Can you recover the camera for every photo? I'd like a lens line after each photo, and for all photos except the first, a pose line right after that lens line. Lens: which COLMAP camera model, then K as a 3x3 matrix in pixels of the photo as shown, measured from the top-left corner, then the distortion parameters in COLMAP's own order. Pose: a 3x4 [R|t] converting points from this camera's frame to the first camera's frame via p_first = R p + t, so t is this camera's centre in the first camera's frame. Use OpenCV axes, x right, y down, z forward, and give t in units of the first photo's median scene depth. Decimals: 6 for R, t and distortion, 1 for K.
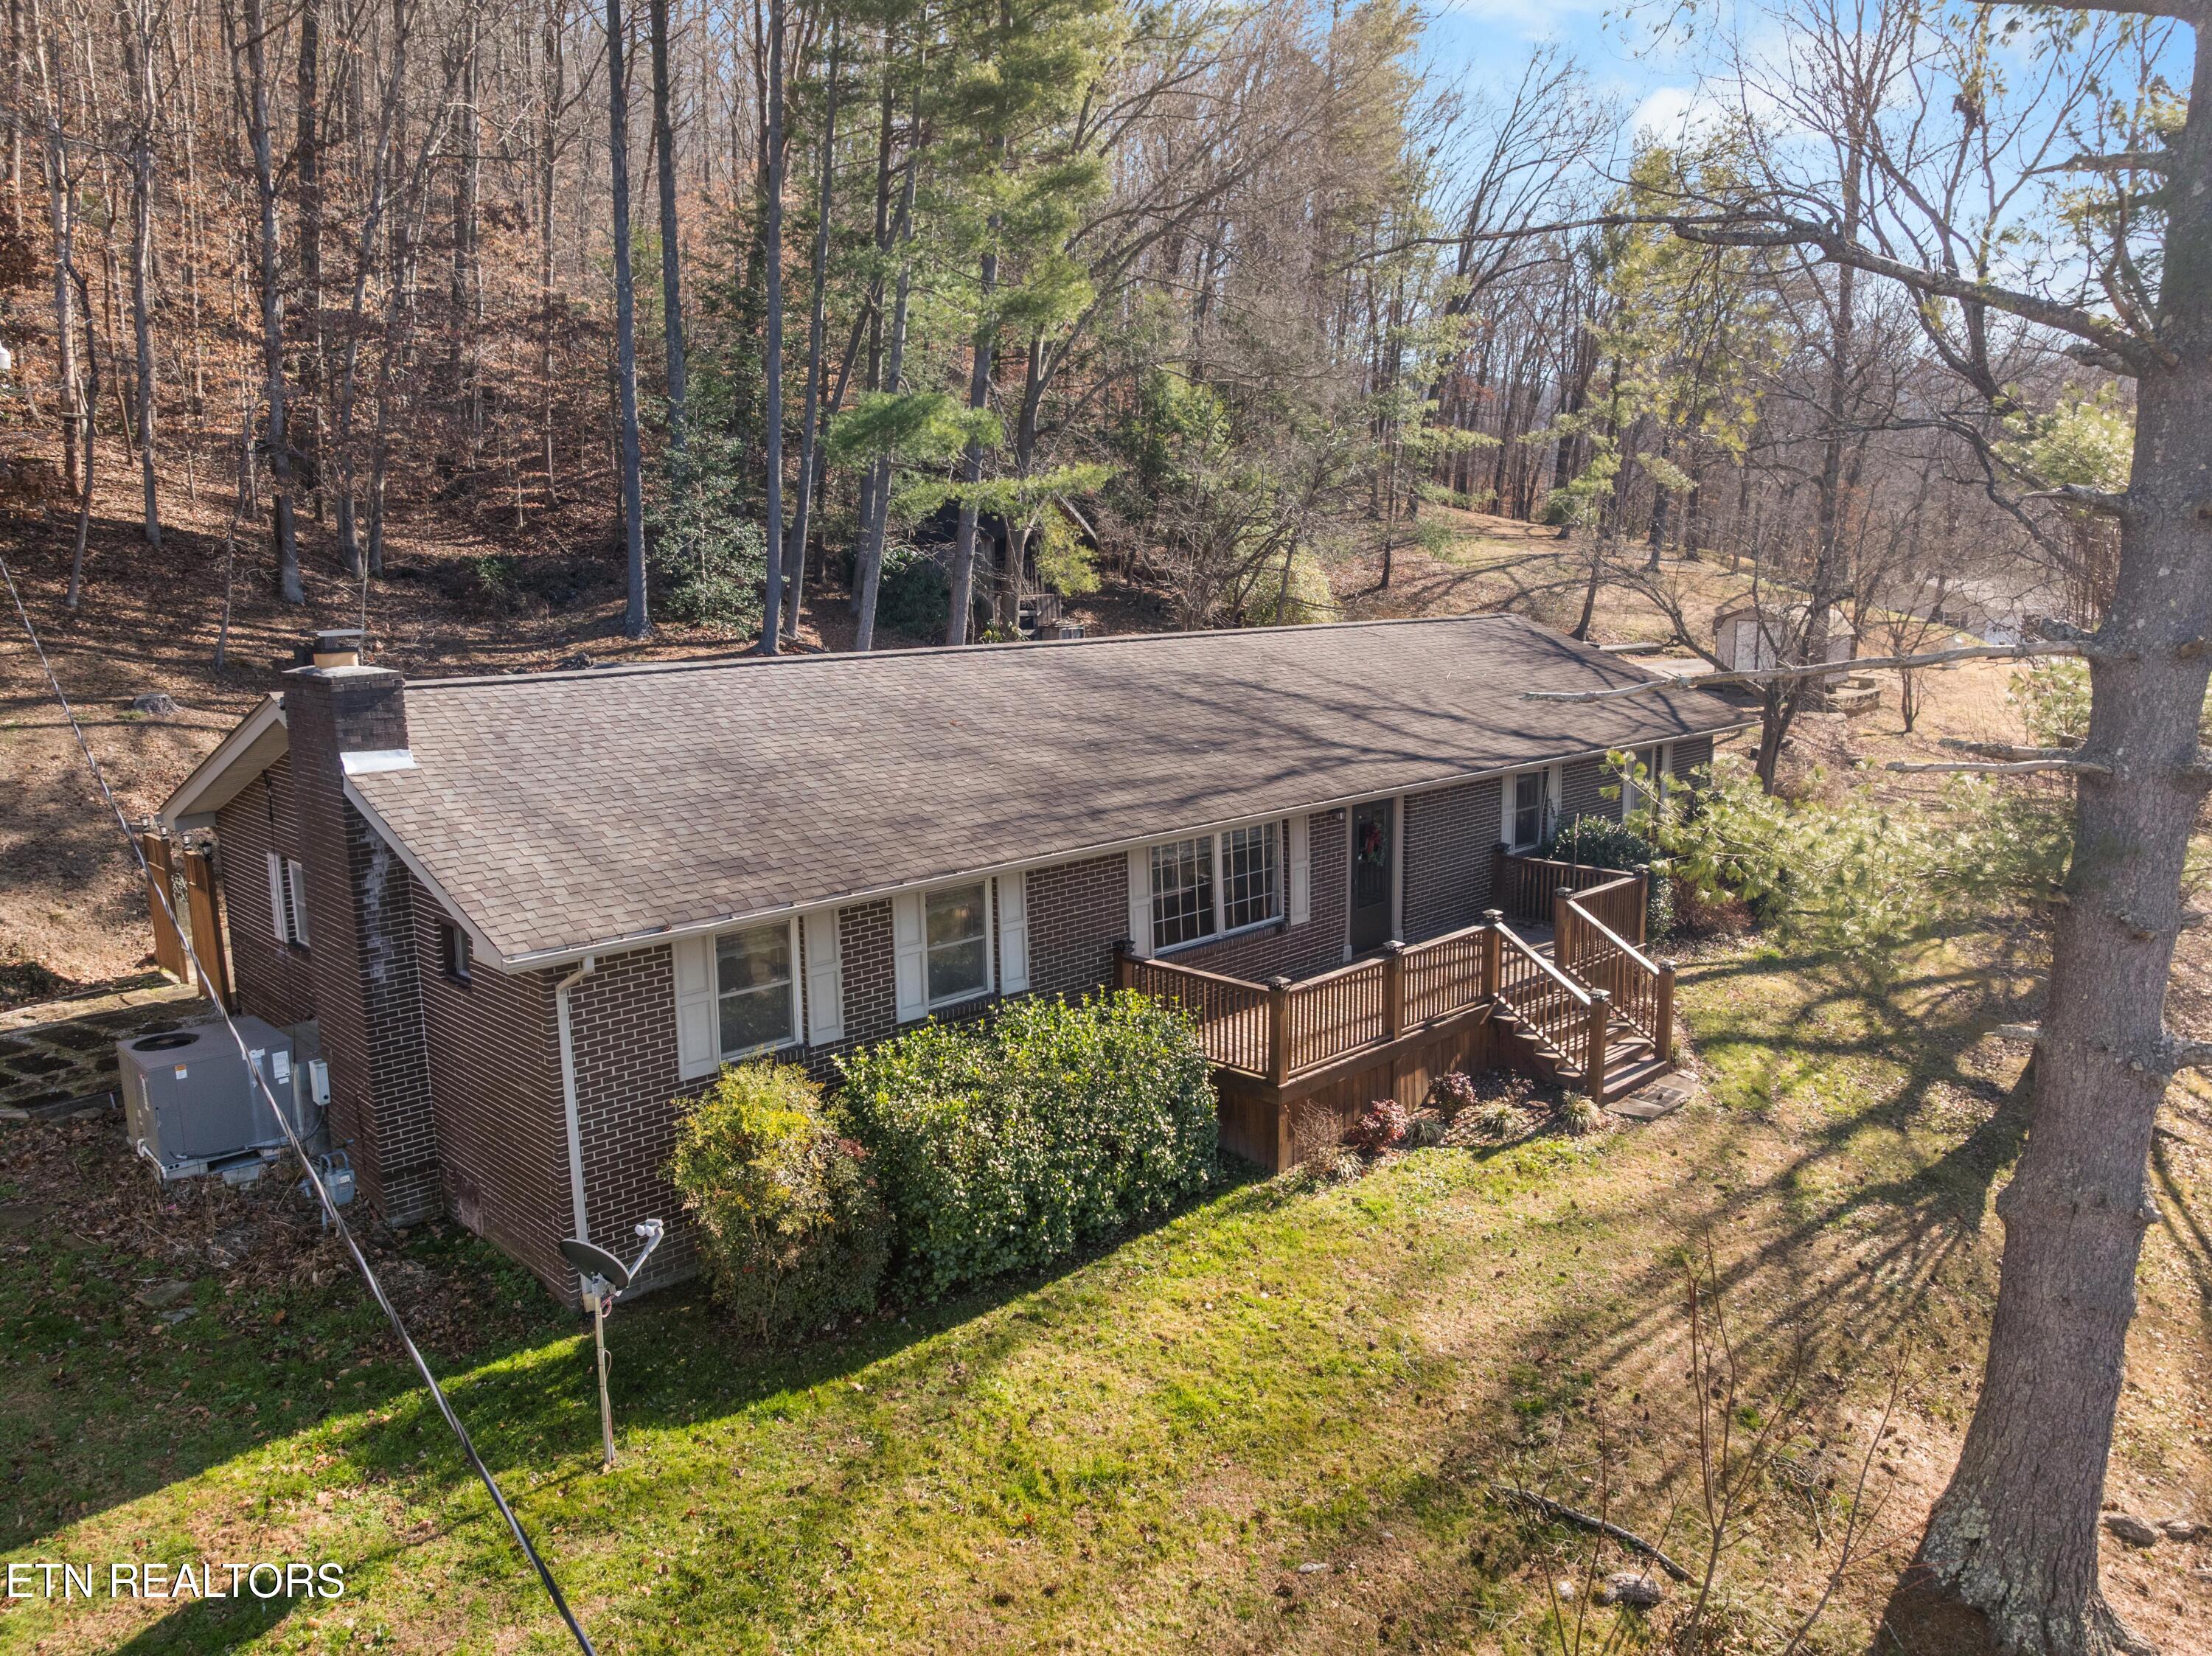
lens RADIAL K [[1568.1, 0, 1020.3], [0, 1568.1, 782.9], [0, 0, 1]] dist [-0.046792, 0.015864]
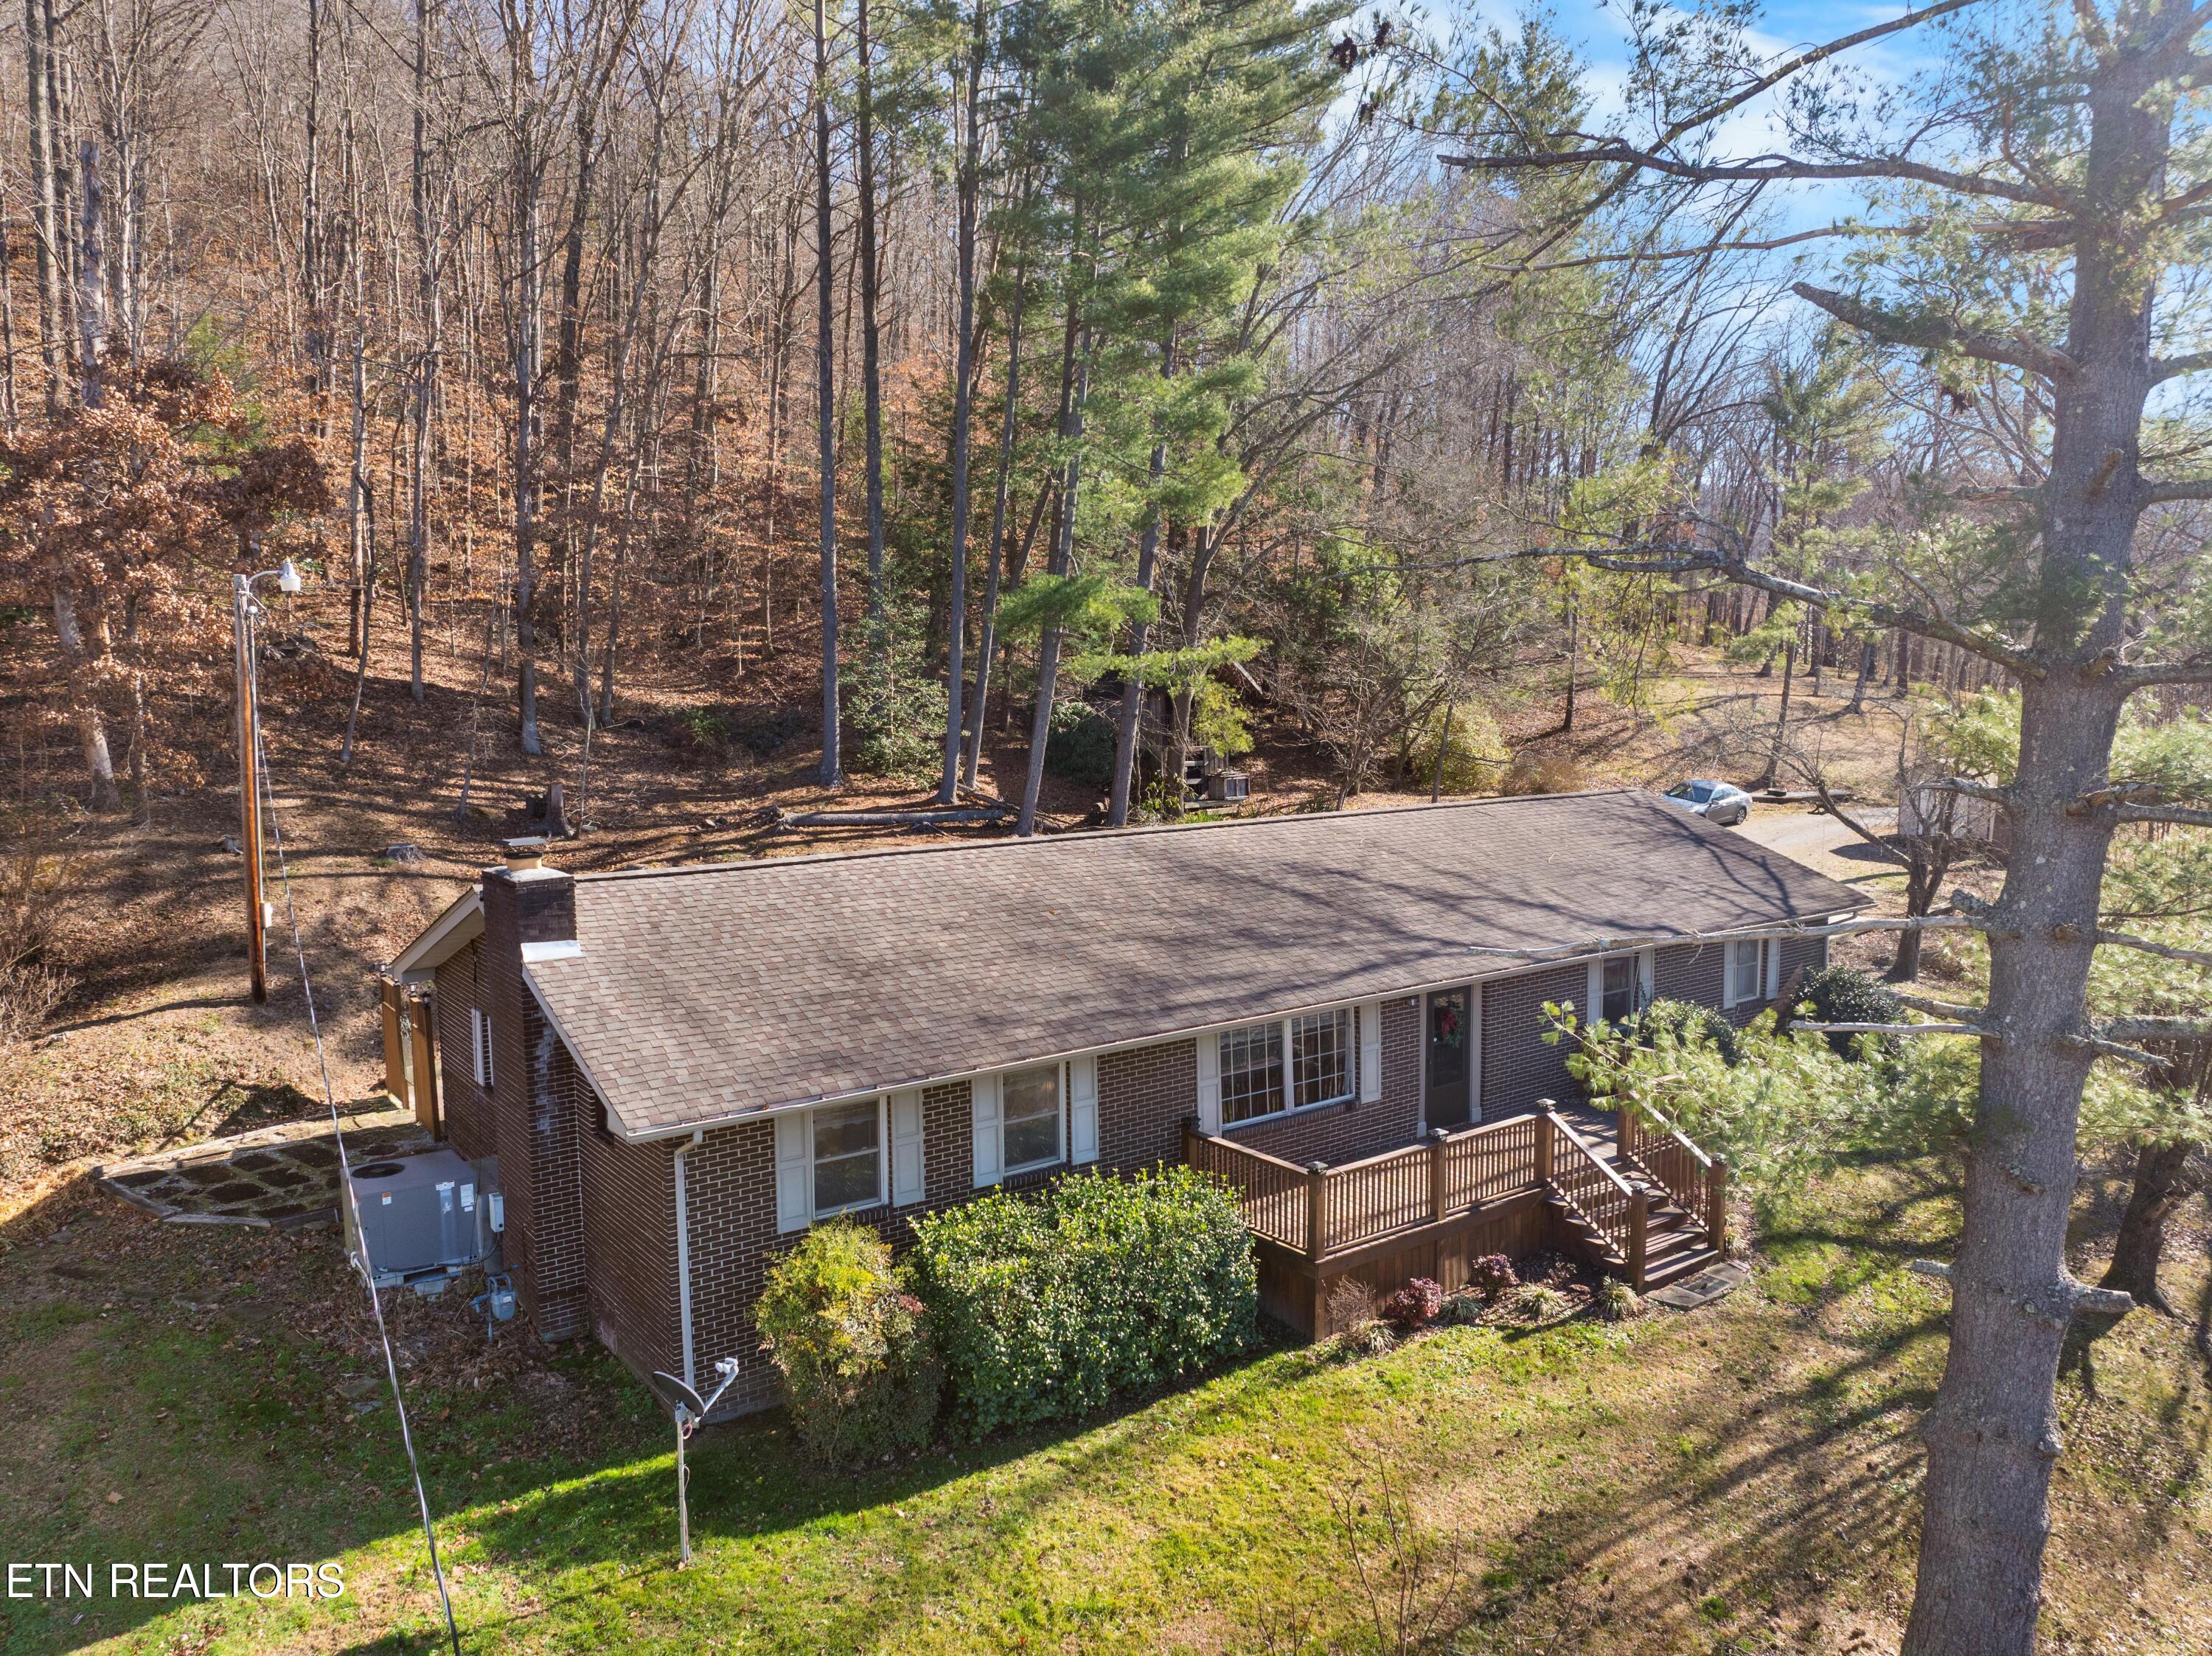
lens RADIAL K [[1568.1, 0, 1046.0], [0, 1568.1, 759.2], [0, 0, 1]] dist [-0.046792, 0.015864]
pose [[0.990247, 0.015272, -0.138485, 0.128820], [-0.025758, 0.996907, -0.074243, -0.077809], [0.136923, 0.077086, 0.987578, -0.151310]]
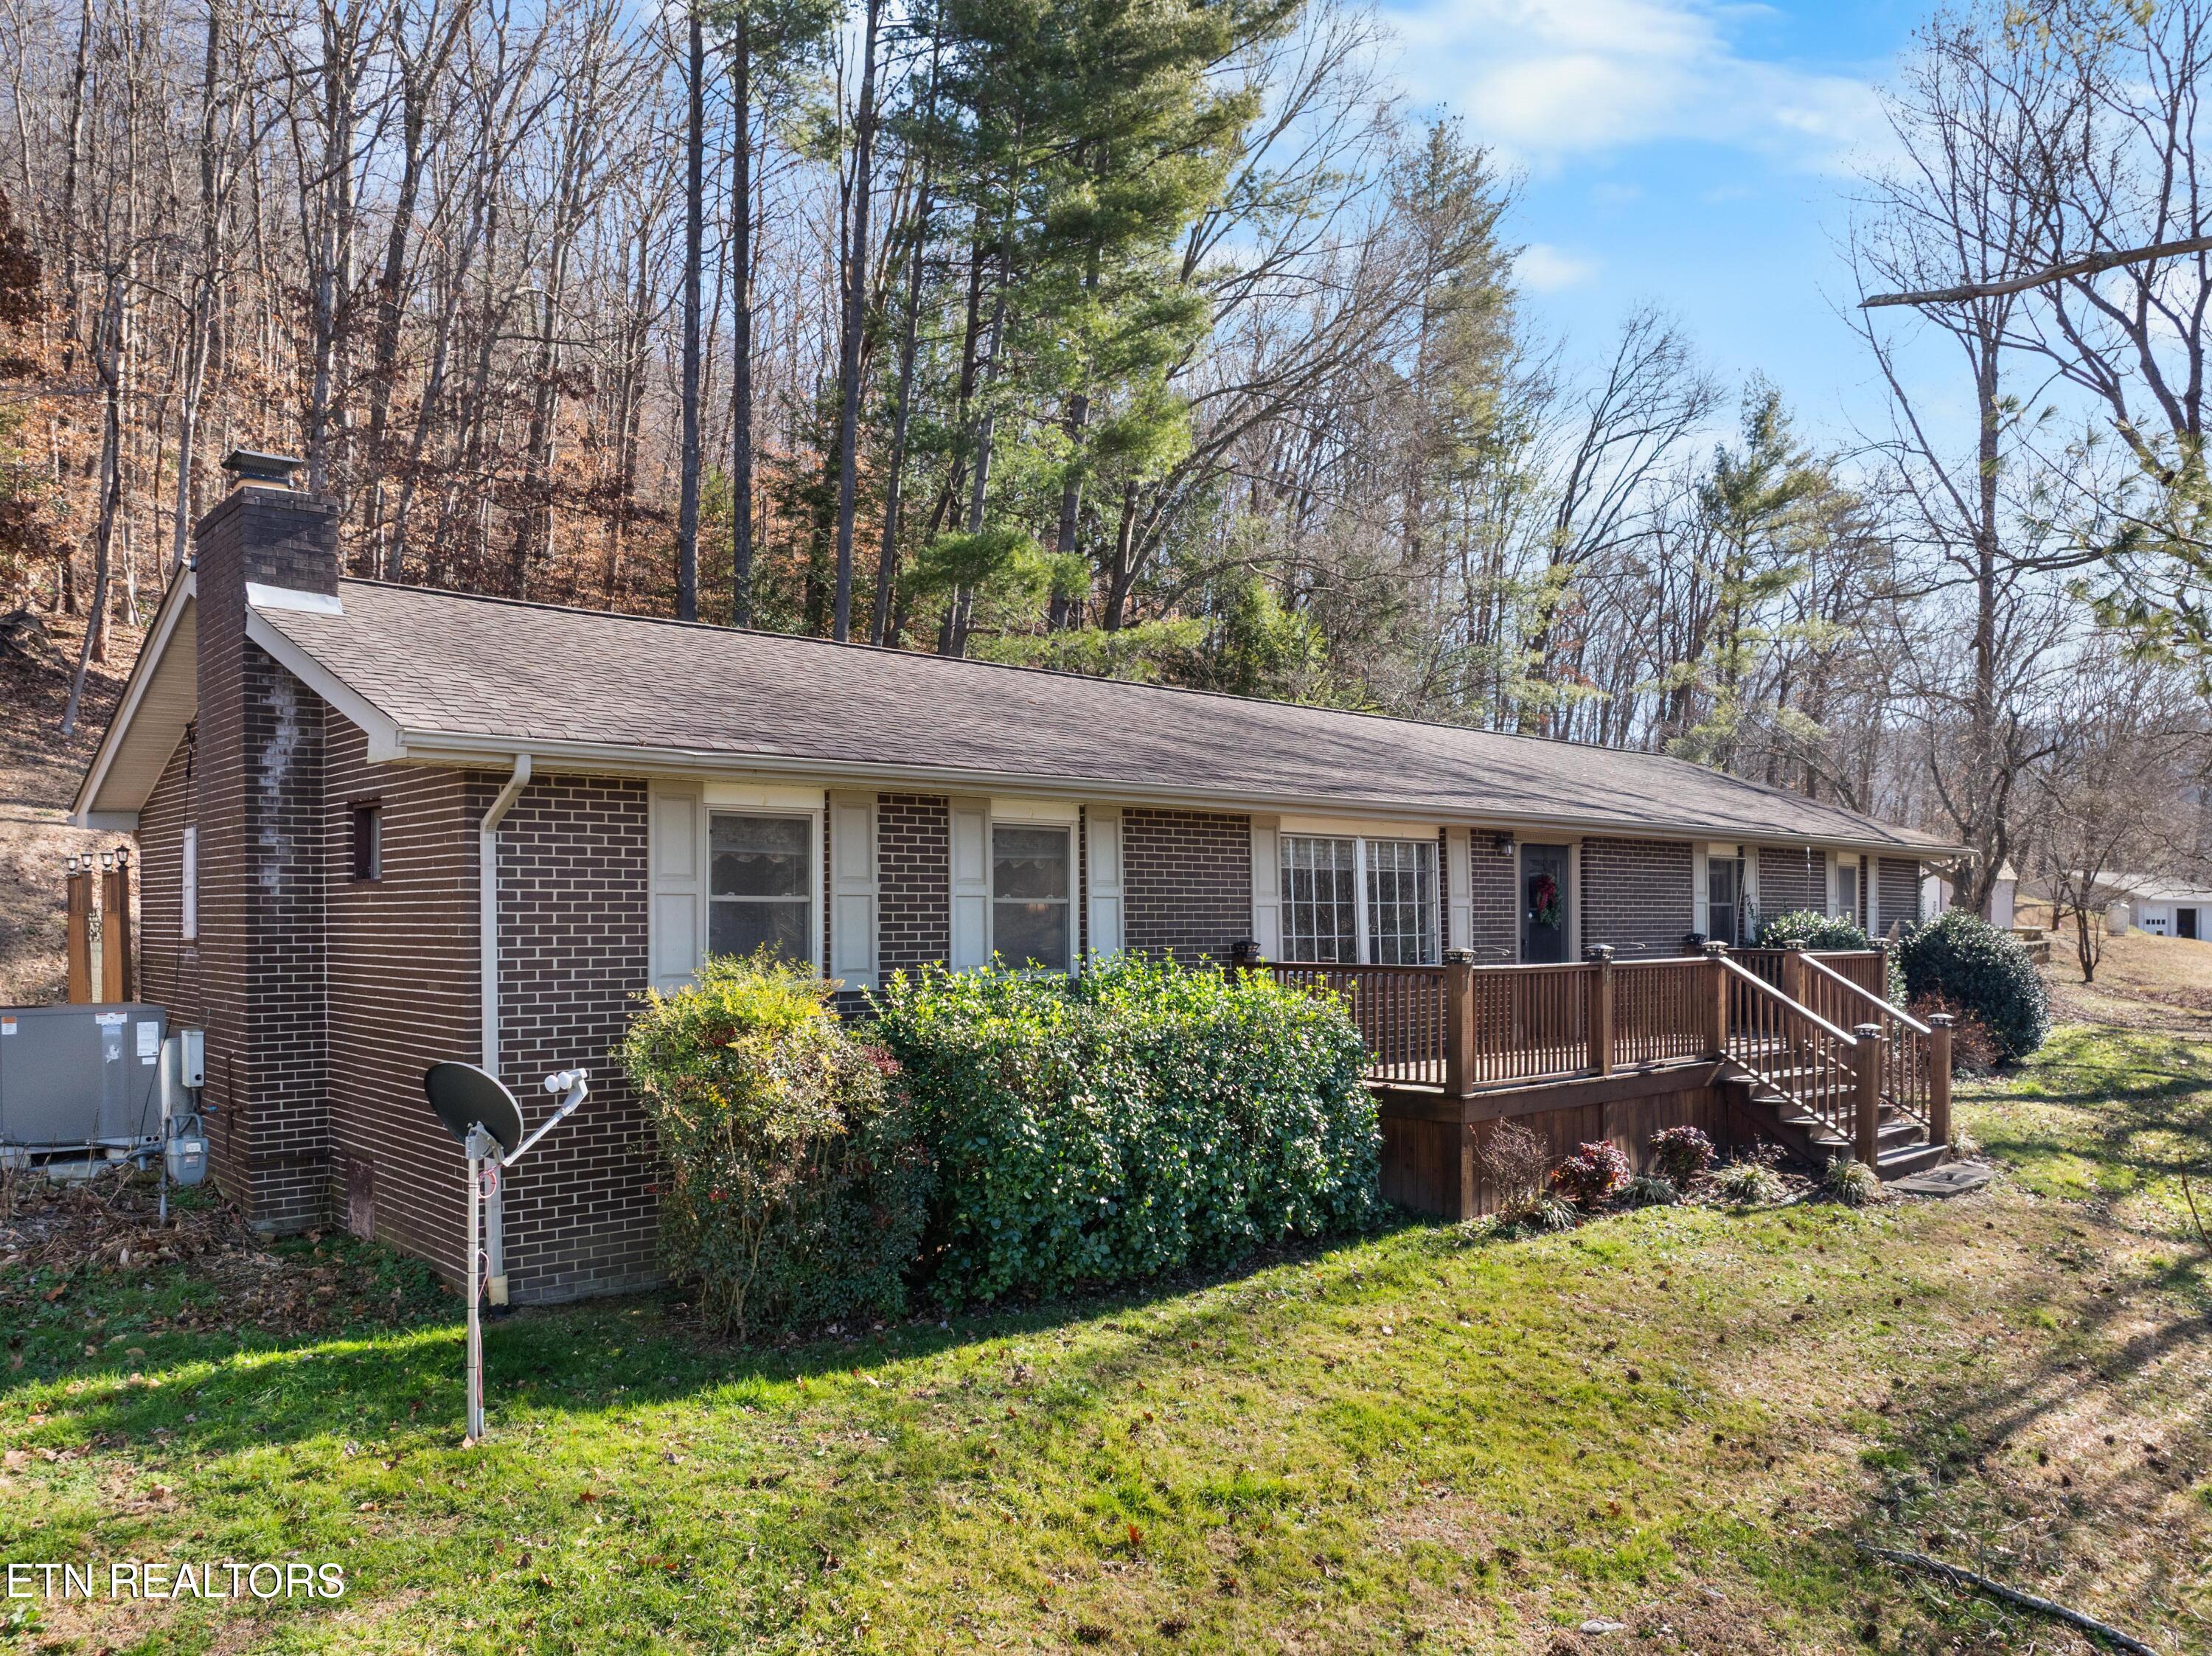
lens RADIAL K [[1568.1, 0, 1039.5], [0, 1568.1, 924.4], [0, 0, 1]] dist [-0.046792, 0.015864]
pose [[0.999234, 0.018832, -0.034306, -0.011012], [-0.023987, 0.987360, -0.156669, 0.243506], [0.030922, 0.157372, 0.987055, 0.258132]]
